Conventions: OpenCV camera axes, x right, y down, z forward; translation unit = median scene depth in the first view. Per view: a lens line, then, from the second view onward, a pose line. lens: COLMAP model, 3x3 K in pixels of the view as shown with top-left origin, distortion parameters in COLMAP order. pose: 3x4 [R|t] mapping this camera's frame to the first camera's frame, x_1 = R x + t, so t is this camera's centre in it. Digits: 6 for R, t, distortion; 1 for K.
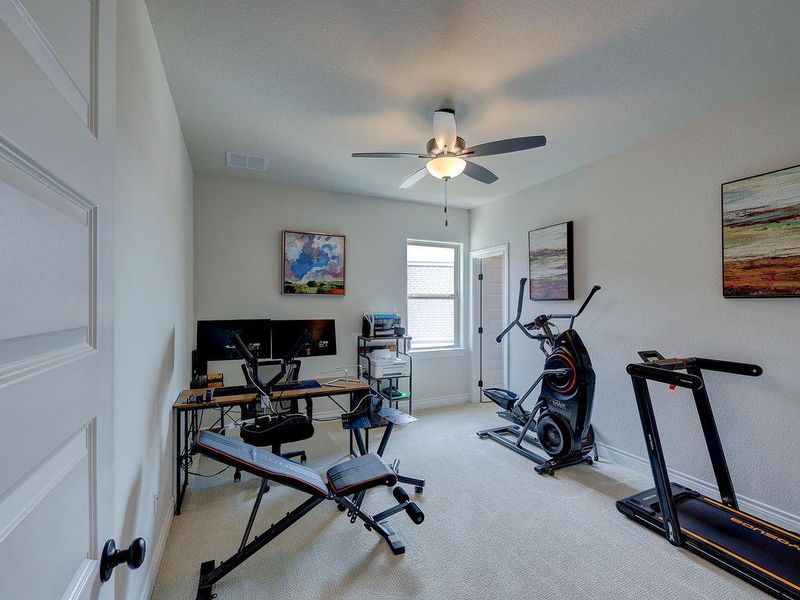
lens RADIAL K [[358.8, 0, 400.6], [0, 358.8, 303.5], [0, 0, 1]] dist [-0.001522, -0.000257]
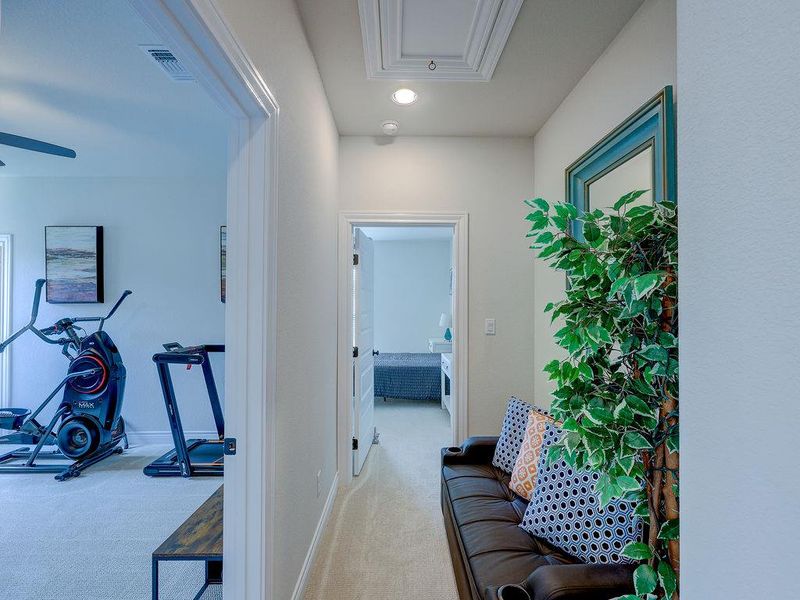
lens RADIAL K [[358.8, 0, 400.6], [0, 358.8, 303.5], [0, 0, 1]] dist [-0.001522, -0.000257]
pose [[0.409987, 0.010298, 0.912033, -0.121052], [-0.001424, 0.999942, -0.010650, 0.001193], [-0.912090, 0.003068, 0.409978, -0.229099]]
